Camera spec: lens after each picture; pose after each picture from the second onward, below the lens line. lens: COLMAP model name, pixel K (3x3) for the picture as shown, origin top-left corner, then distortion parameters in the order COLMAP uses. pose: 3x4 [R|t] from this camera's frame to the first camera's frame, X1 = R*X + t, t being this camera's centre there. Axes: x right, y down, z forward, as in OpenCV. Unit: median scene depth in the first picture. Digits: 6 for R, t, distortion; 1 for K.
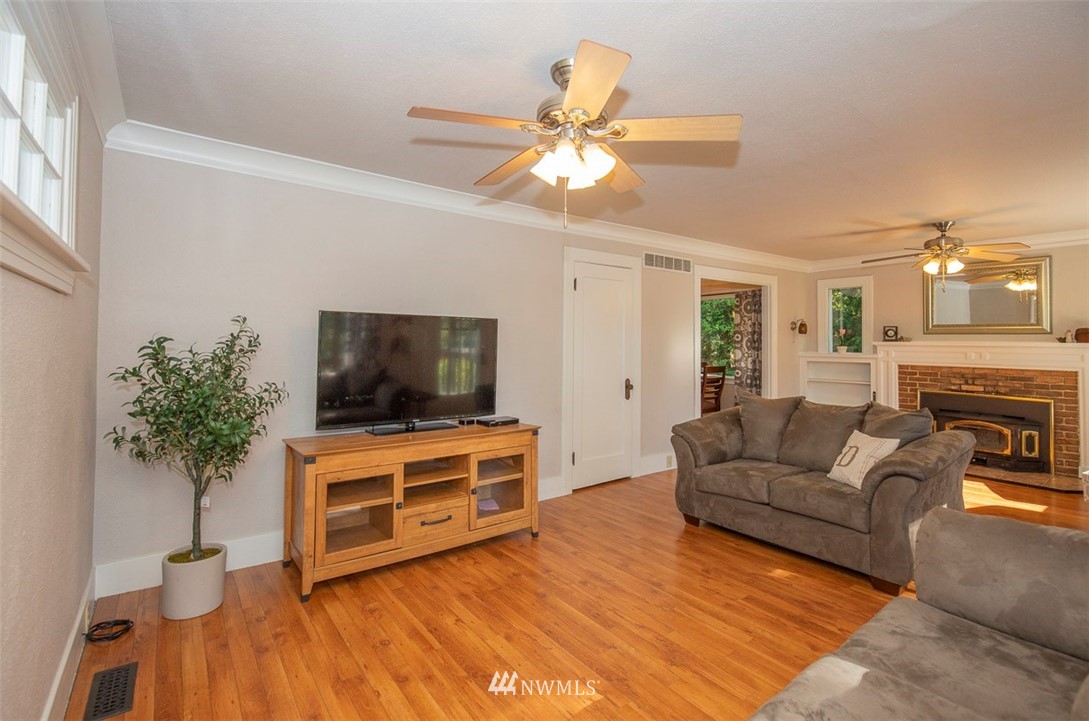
lens RADIAL K [[503.1, 0, 544.0], [0, 503.1, 357.1], [0, 0, 1]] dist [0.001532, 0.000680]
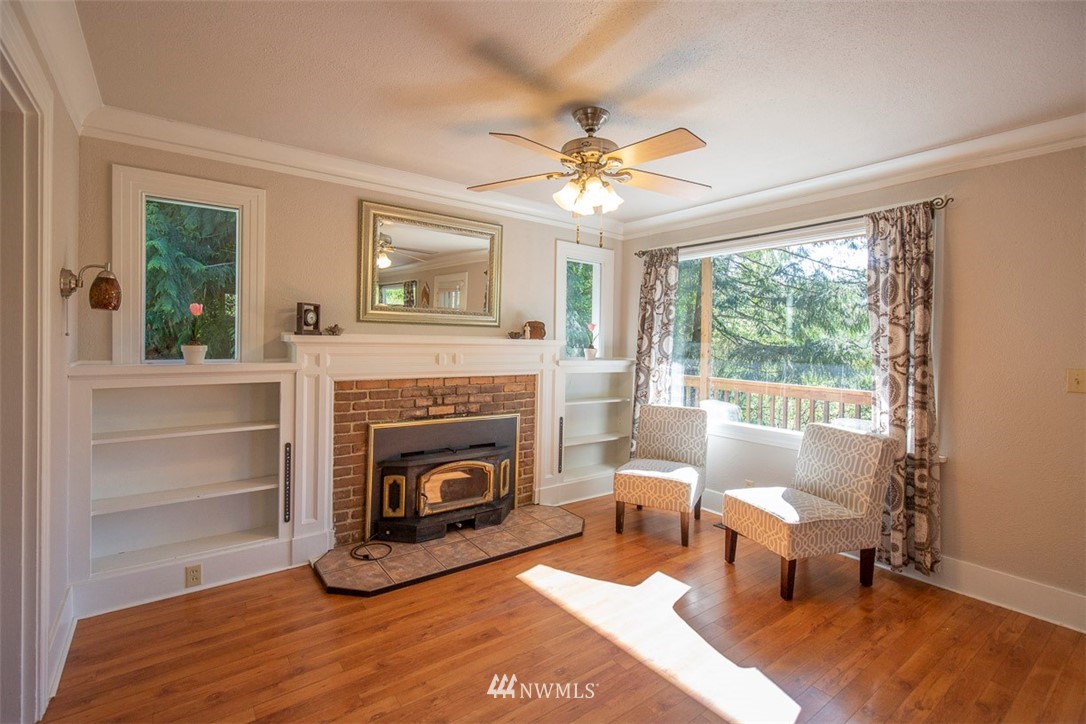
lens RADIAL K [[501.7, 0, 544.2], [0, 501.7, 345.7], [0, 0, 1]] dist [0.001532, 0.000680]
pose [[-0.009763, -0.019004, 0.999772, 0.222123], [0.016634, 0.999678, 0.019165, -0.028987], [-0.999814, 0.016817, -0.009444, 0.870881]]
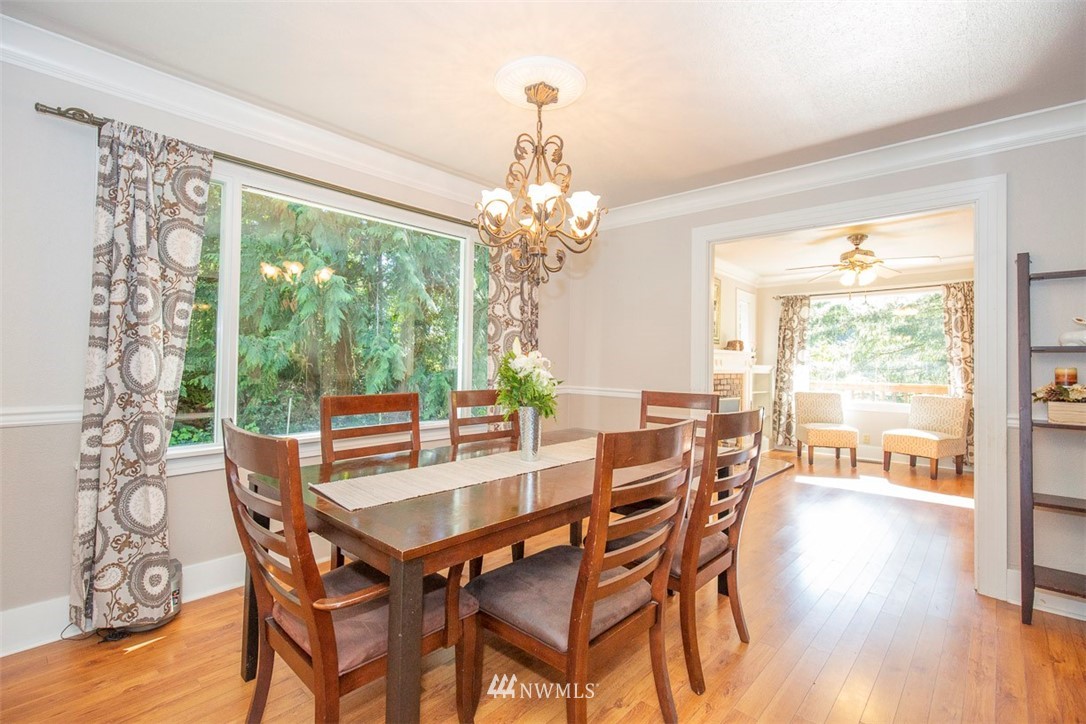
lens RADIAL K [[501.7, 0, 541.6], [0, 501.7, 352.8], [0, 0, 1]] dist [0.001532, 0.000680]
pose [[-0.183313, 0.015861, 0.982927, -0.103143], [0.016419, 0.999780, -0.013070, -0.013437], [-0.982918, 0.013742, -0.183533, 1.528007]]
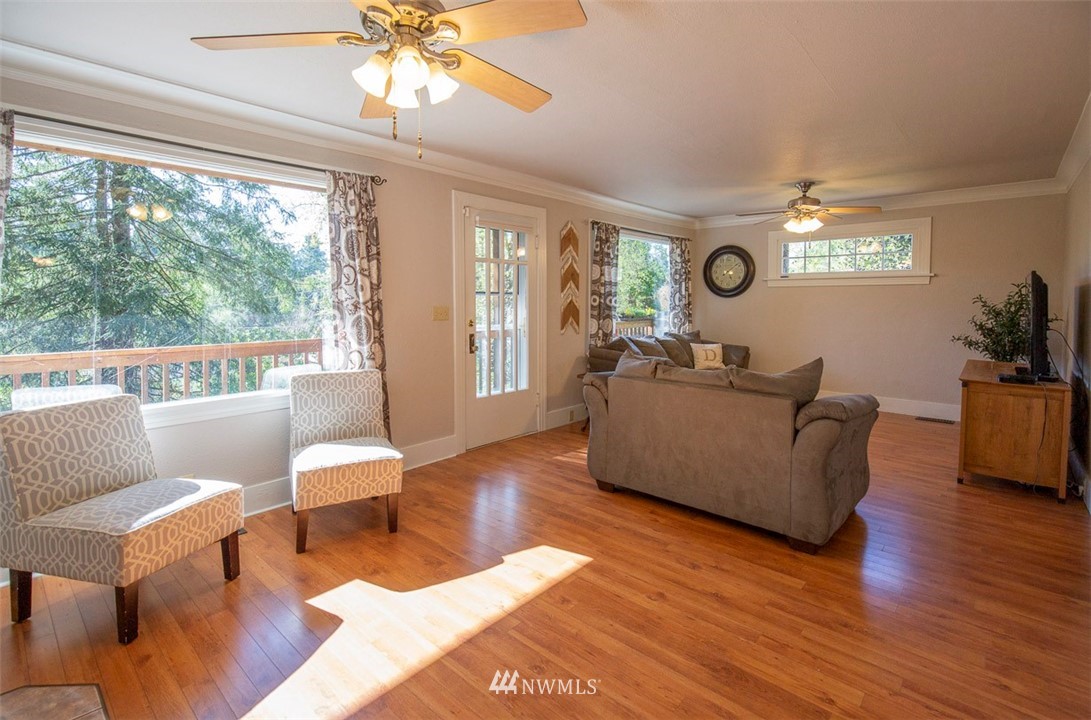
lens RADIAL K [[504.0, 0, 545.9], [0, 504.0, 321.6], [0, 0, 1]] dist [0.001532, 0.000680]
pose [[-0.980932, 0.006876, -0.194232, 0.637758], [-0.006570, 0.997630, 0.068497, -0.021508], [0.194243, 0.068467, -0.978561, 1.150399]]
